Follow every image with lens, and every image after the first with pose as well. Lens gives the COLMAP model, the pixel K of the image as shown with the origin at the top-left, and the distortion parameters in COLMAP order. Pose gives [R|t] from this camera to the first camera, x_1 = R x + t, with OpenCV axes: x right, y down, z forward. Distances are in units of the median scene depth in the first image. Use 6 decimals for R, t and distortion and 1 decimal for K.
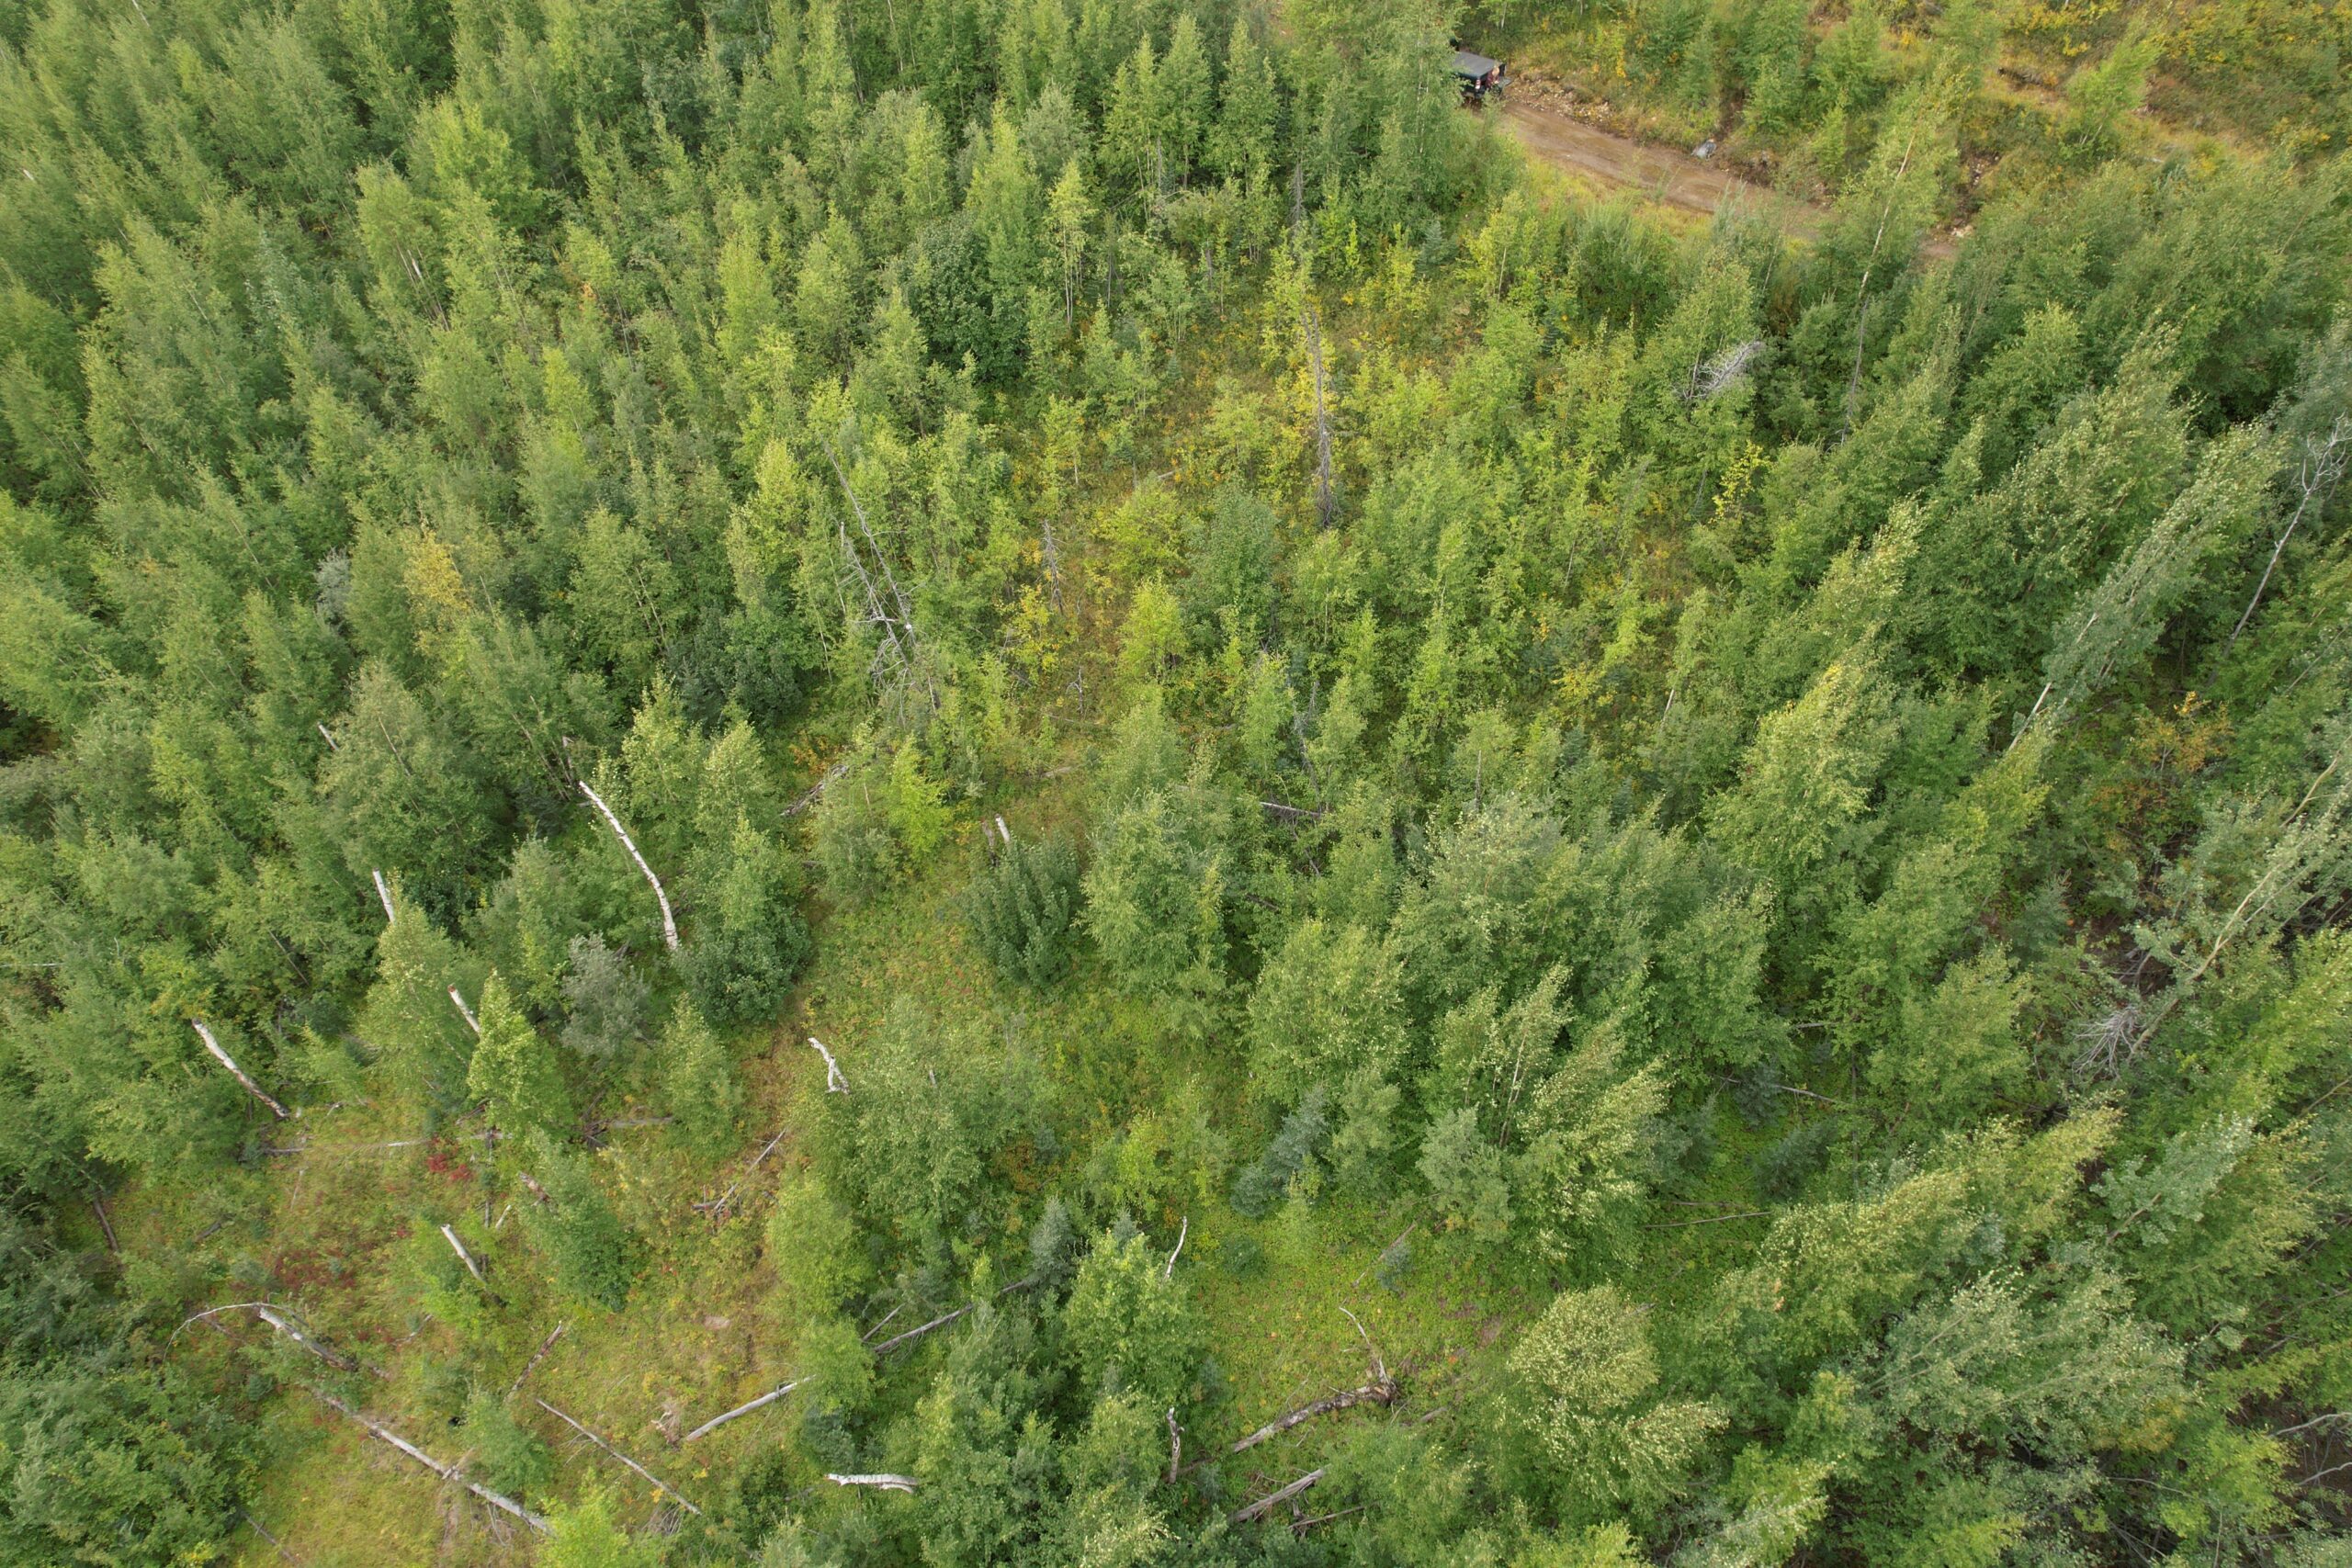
lens RADIAL K [[1503.8, 0, 1177.8], [0, 1503.8, 785.6], [0, 0, 1]] dist [-0.075845, 0.068032]
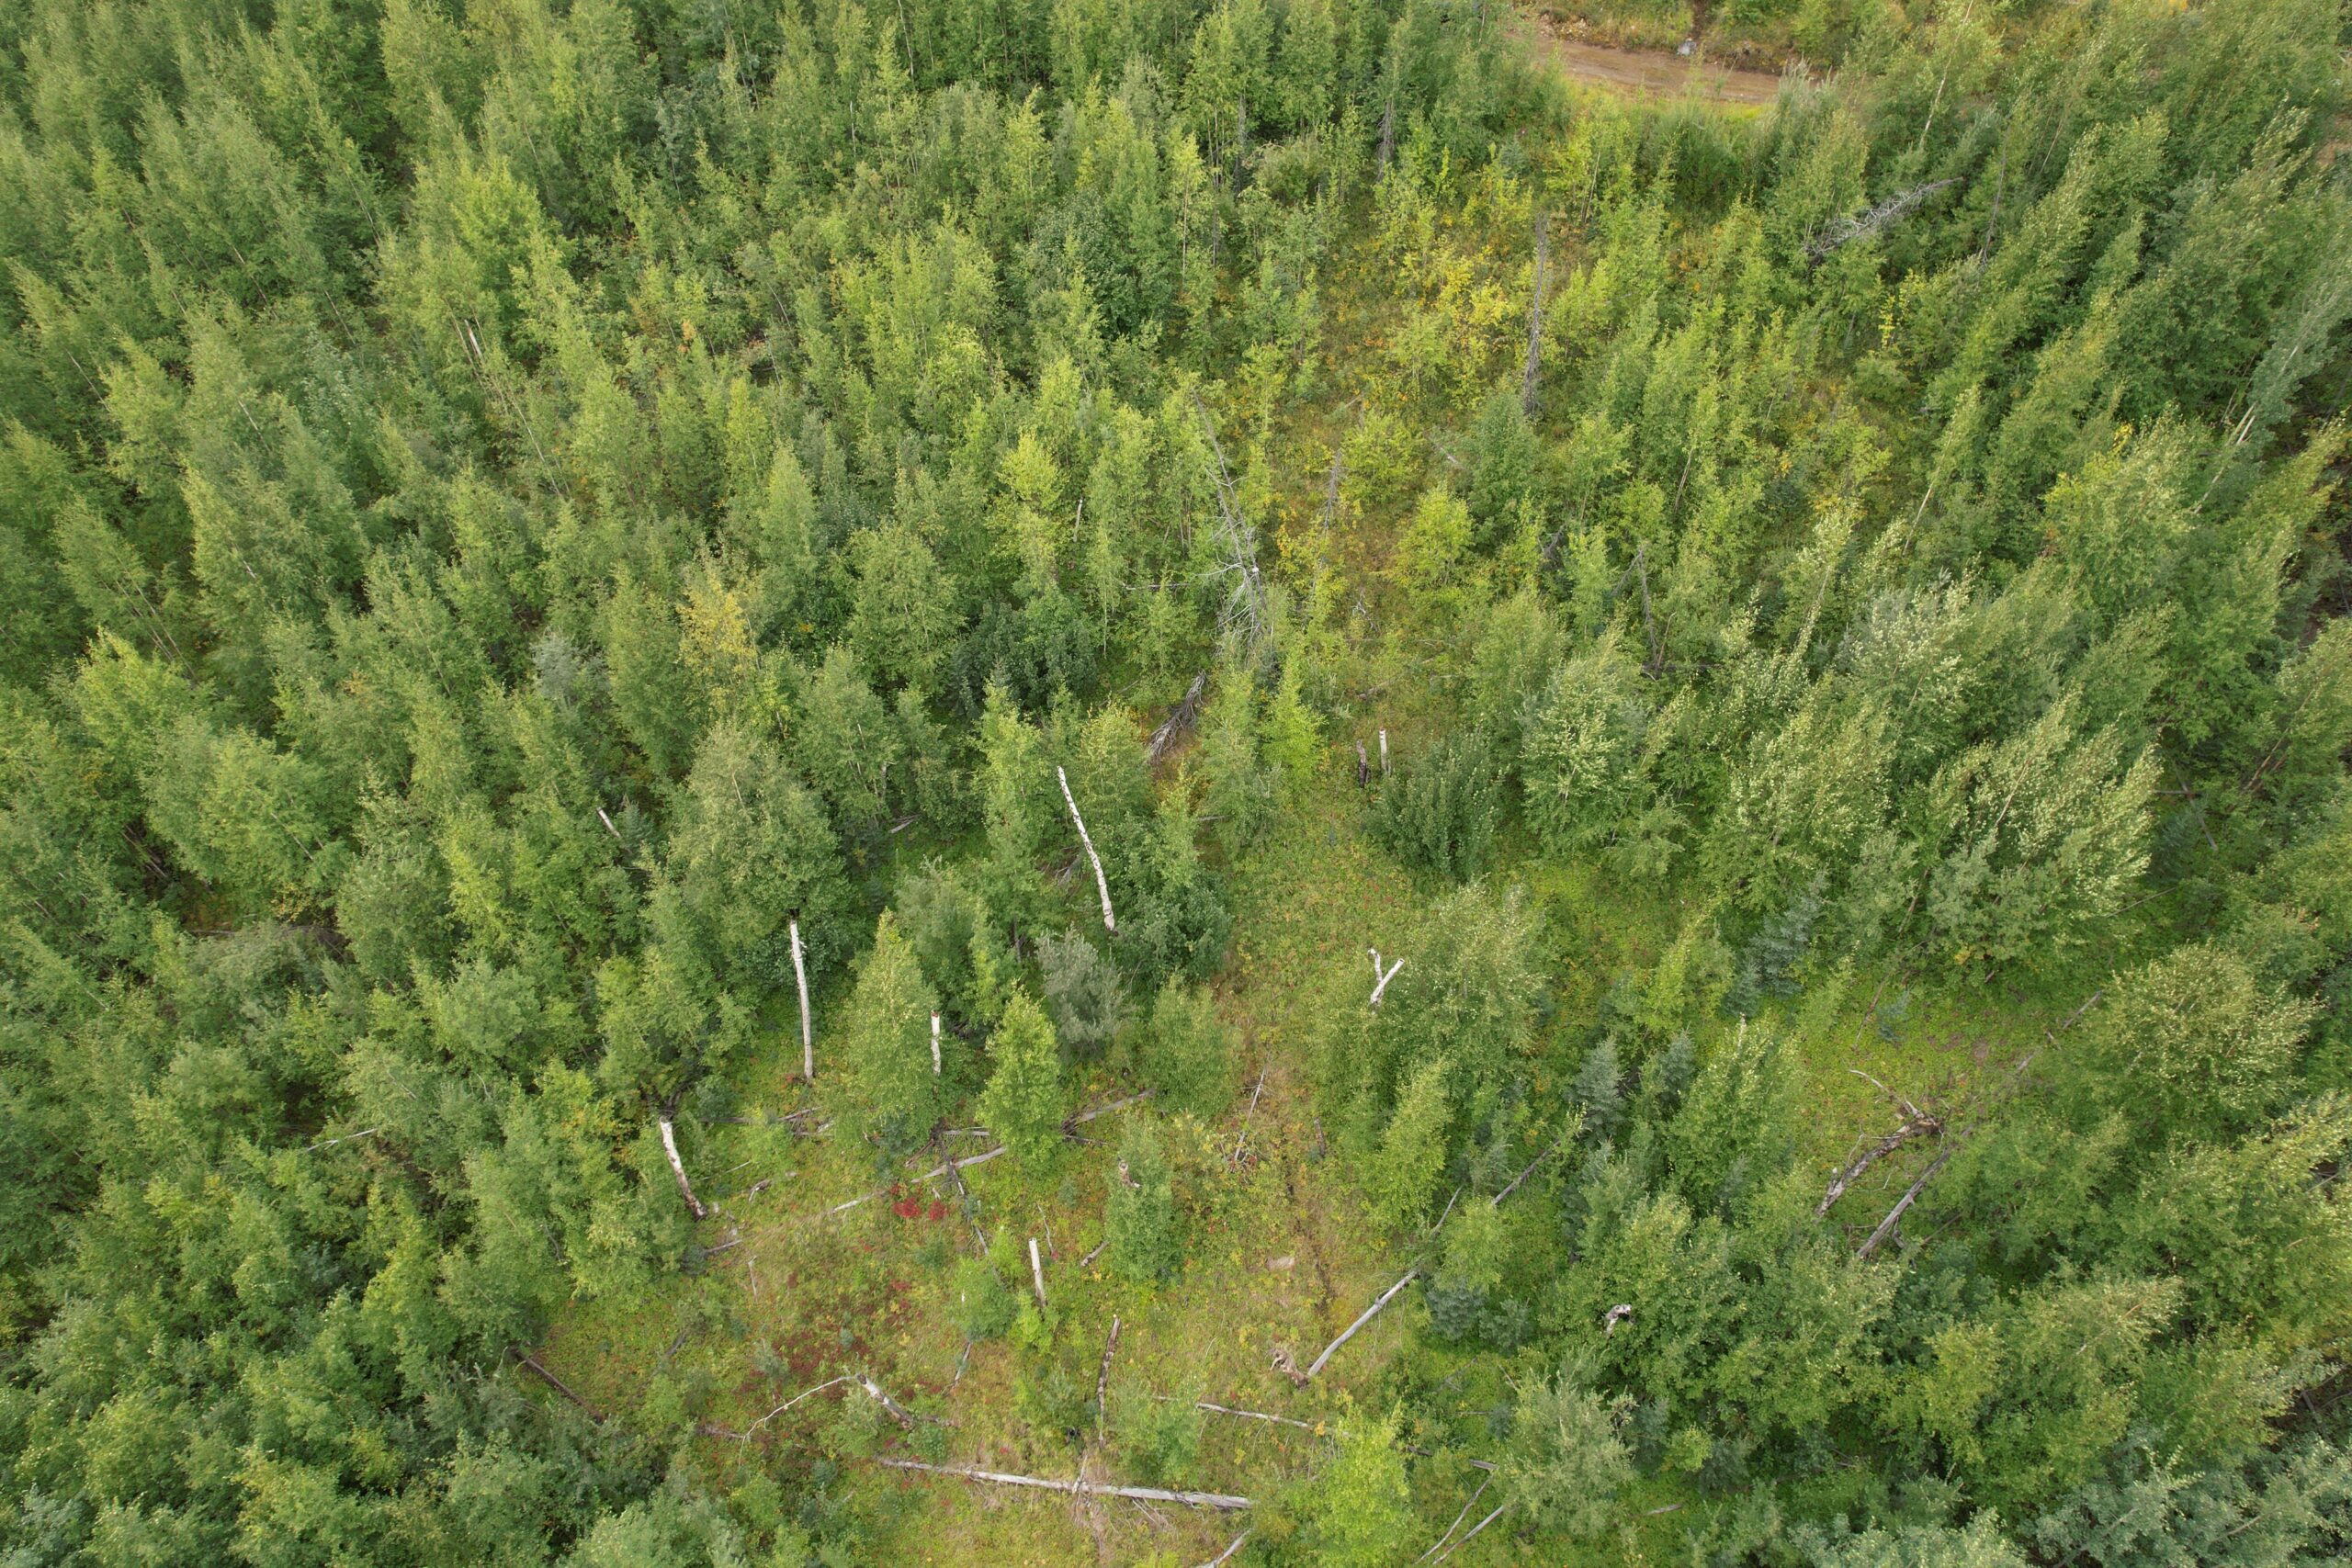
lens RADIAL K [[1503.8, 0, 1177.8], [0, 1503.8, 785.6], [0, 0, 1]] dist [-0.075845, 0.068032]
pose [[0.953907, -0.221009, 0.203018, -0.380983], [0.221363, 0.974960, 0.021255, 0.004834], [-0.202632, 0.024666, 0.978944, -0.000663]]
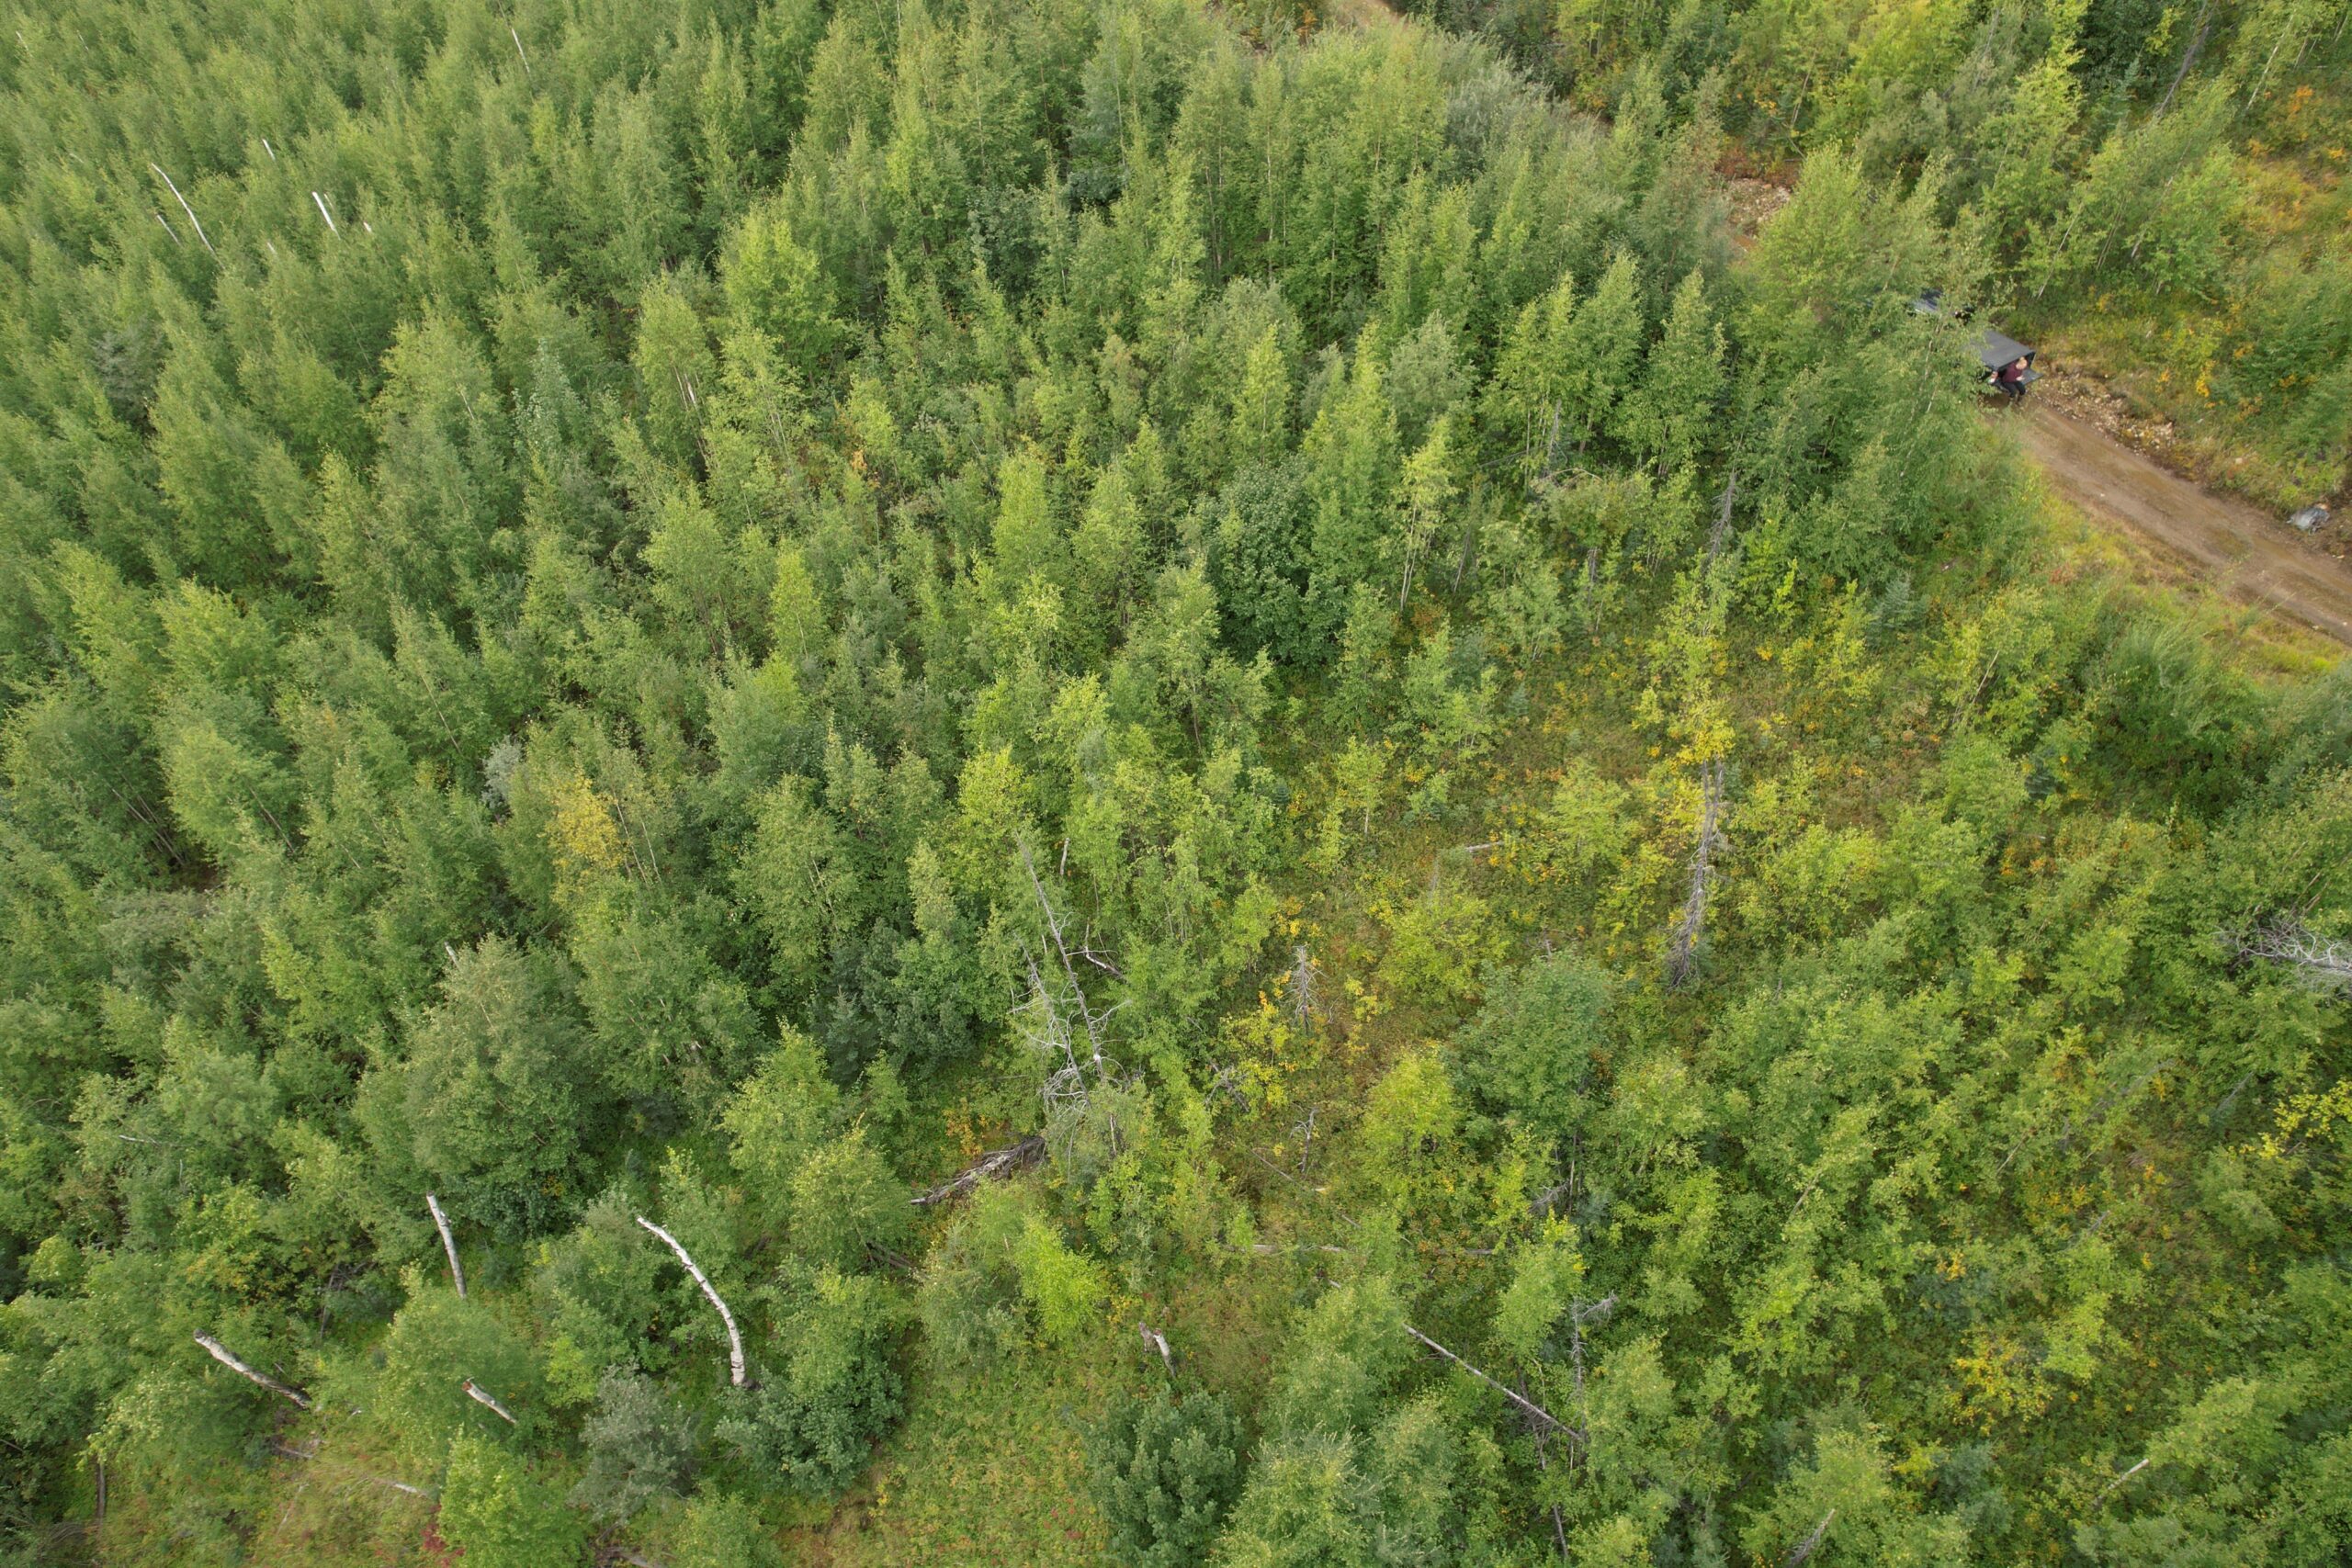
lens RADIAL K [[1500.7, 0, 1168.9], [0, 1500.7, 768.6], [0, 0, 1]] dist [-0.072116, 0.061547]
pose [[0.960215, 0.199959, -0.194945, -0.018996], [-0.202495, 0.979258, 0.007045, -0.212119], [0.192310, 0.032711, 0.980789, 0.195191]]
